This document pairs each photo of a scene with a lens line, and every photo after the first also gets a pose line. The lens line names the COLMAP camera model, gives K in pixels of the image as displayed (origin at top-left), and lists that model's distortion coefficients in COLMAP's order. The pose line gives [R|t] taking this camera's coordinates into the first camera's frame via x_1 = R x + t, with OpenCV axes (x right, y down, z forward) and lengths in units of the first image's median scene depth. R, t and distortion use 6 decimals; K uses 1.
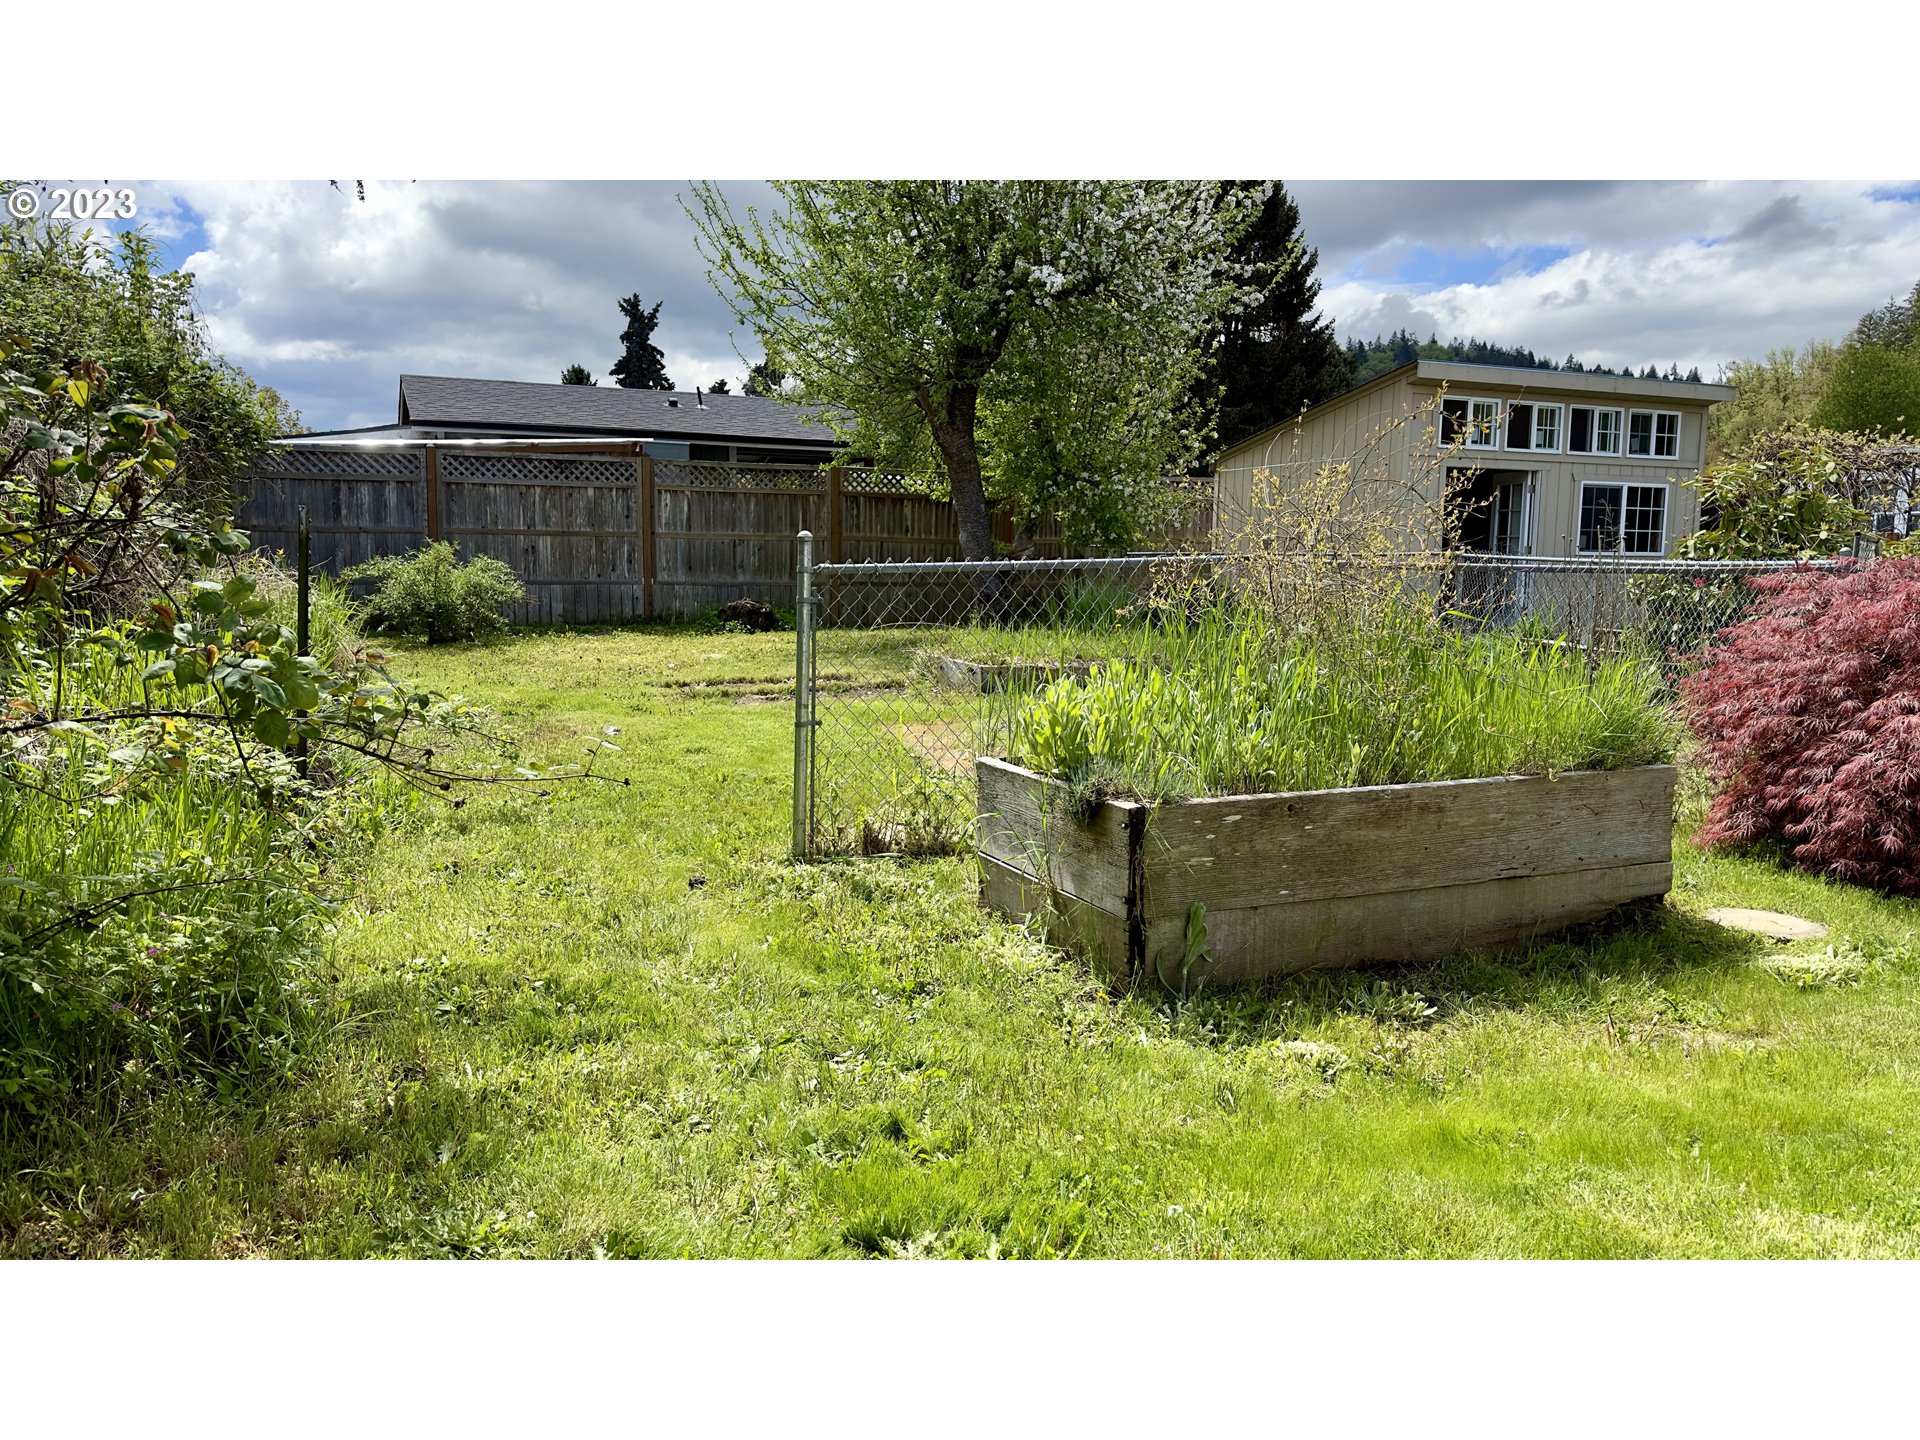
lens RADIAL K [[1295.1, 0, 989.9], [0, 1295.1, 719.5], [0, 0, 1]] dist [0.172914, -0.307025]
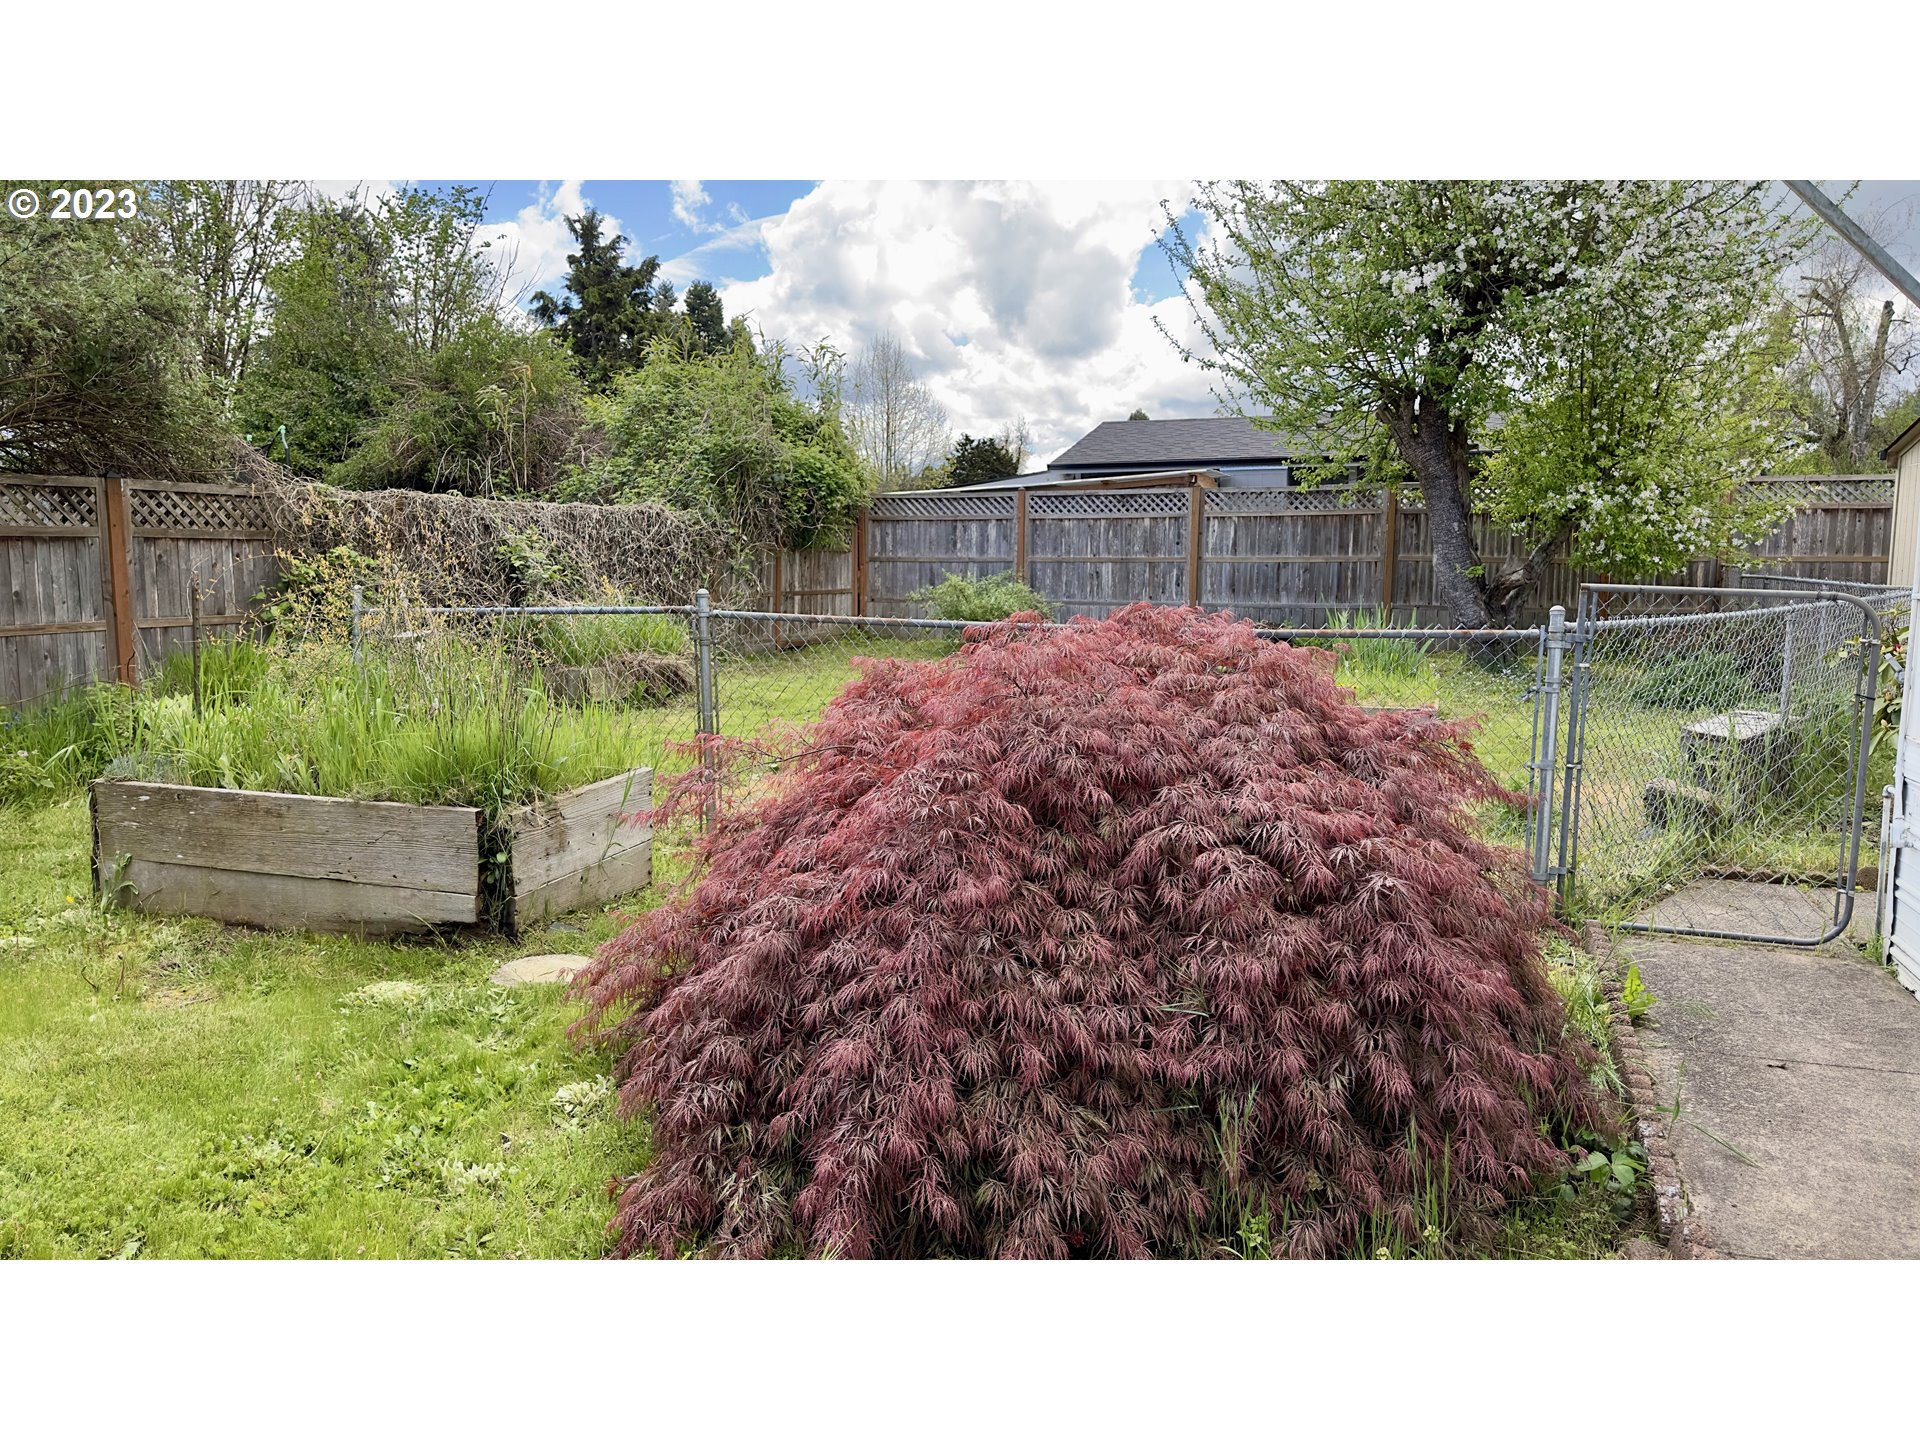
lens RADIAL K [[1330.3, 0, 976.7], [0, 1330.3, 706.2], [0, 0, 1]] dist [0.124726, -0.197731]
pose [[0.721378, 0.071406, -0.688851, 0.371961], [-0.084549, 0.996310, 0.014735, -0.024752], [0.687361, 0.047613, 0.724753, 0.105716]]
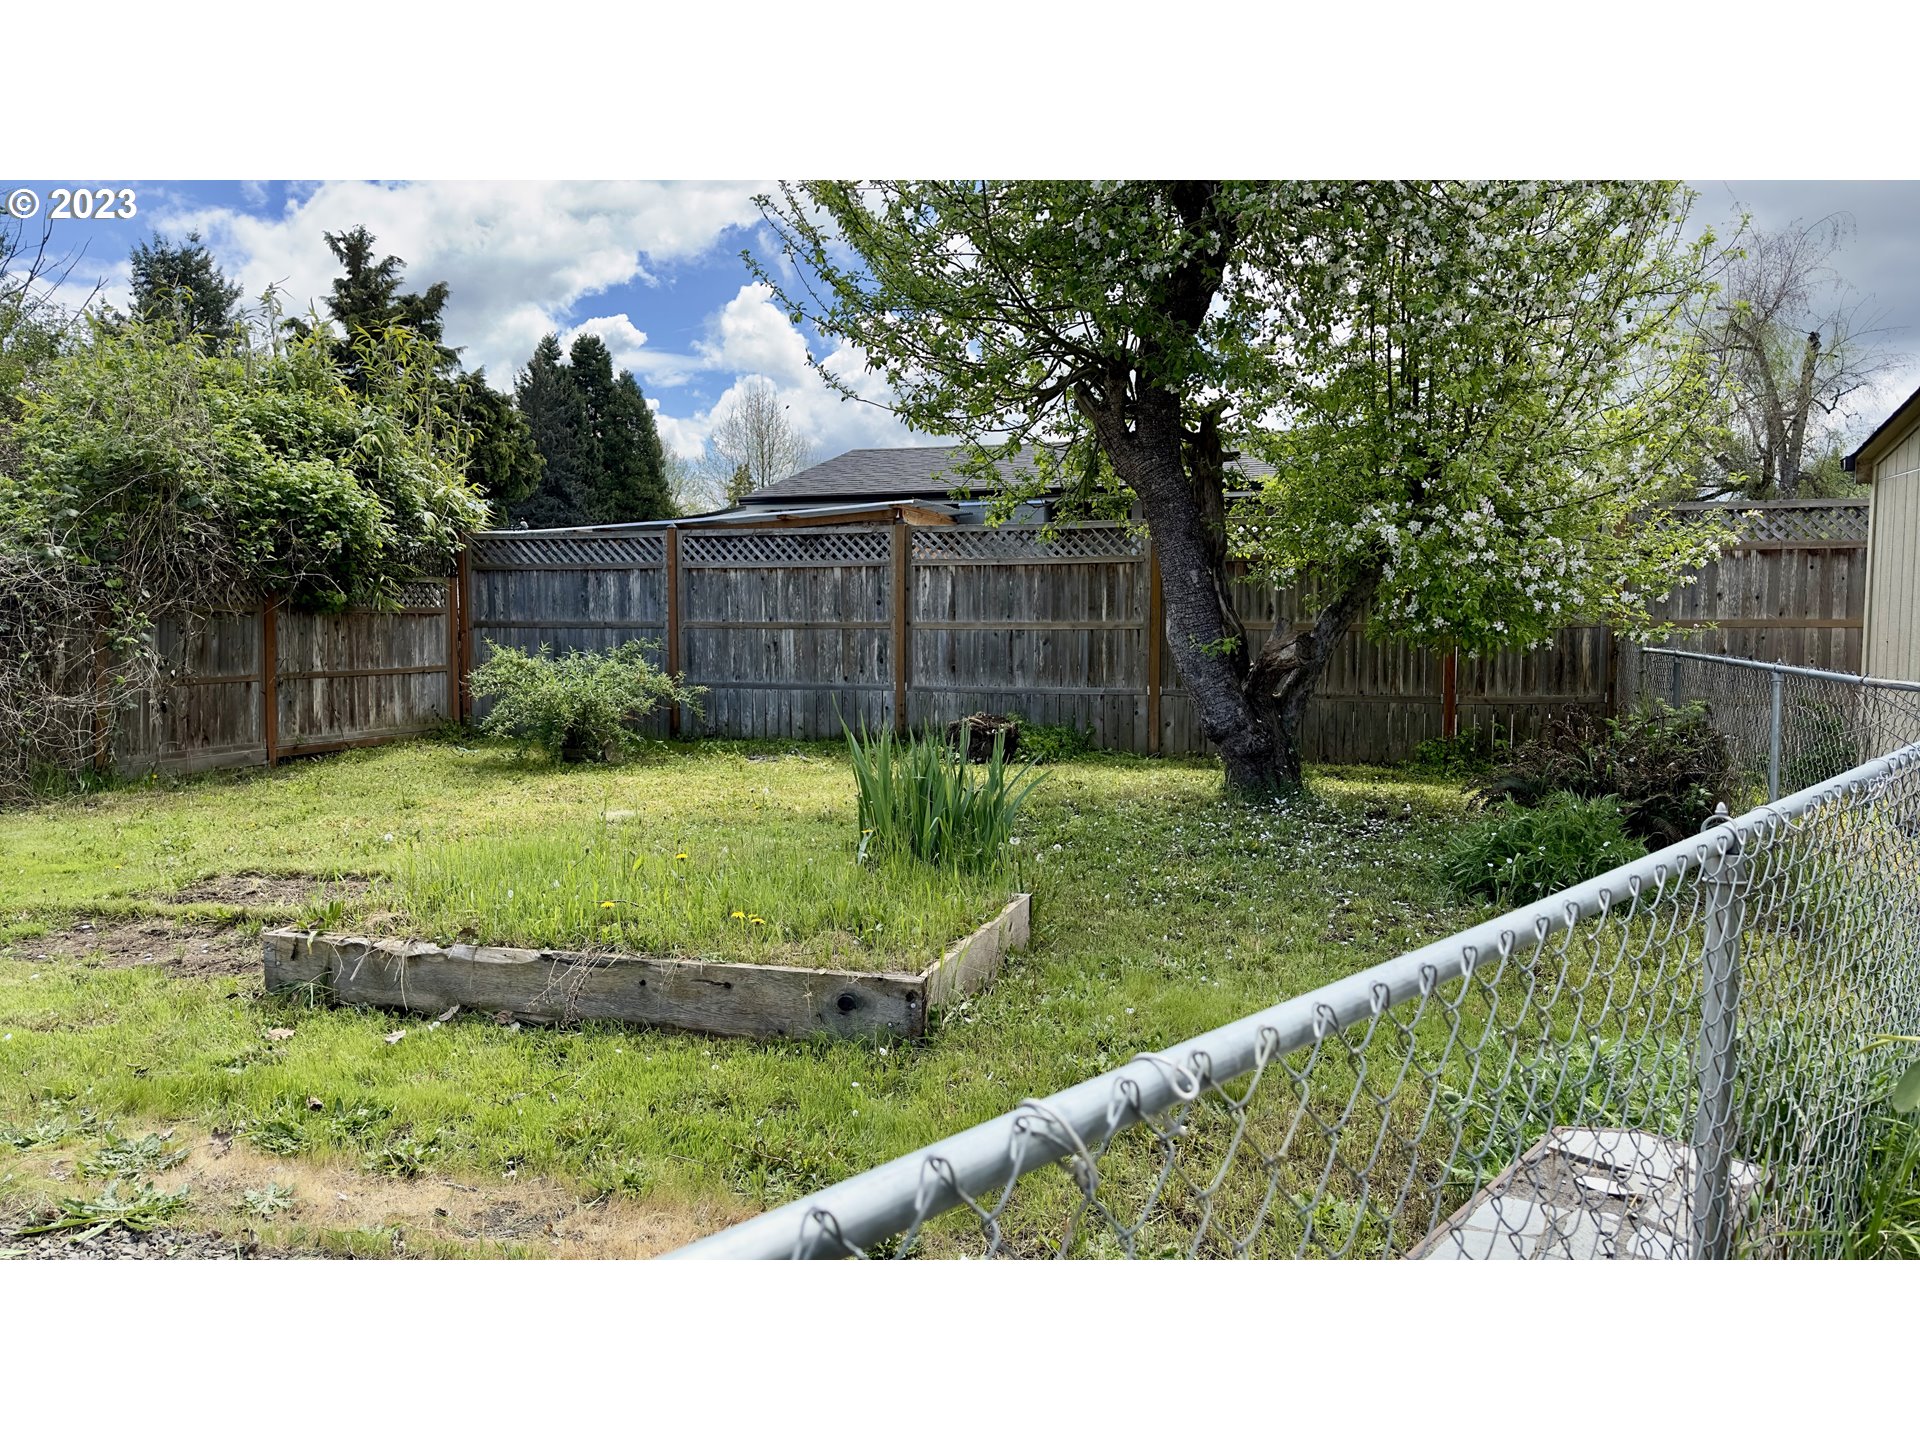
lens RADIAL K [[1295.1, 0, 989.9], [0, 1295.1, 719.5], [0, 0, 1]] dist [0.172914, -0.307025]
pose [[0.748730, 0.042220, -0.661529, 0.282567], [-0.078113, 0.996636, -0.024802, -0.074074], [0.658256, 0.070244, 0.749510, 0.486829]]
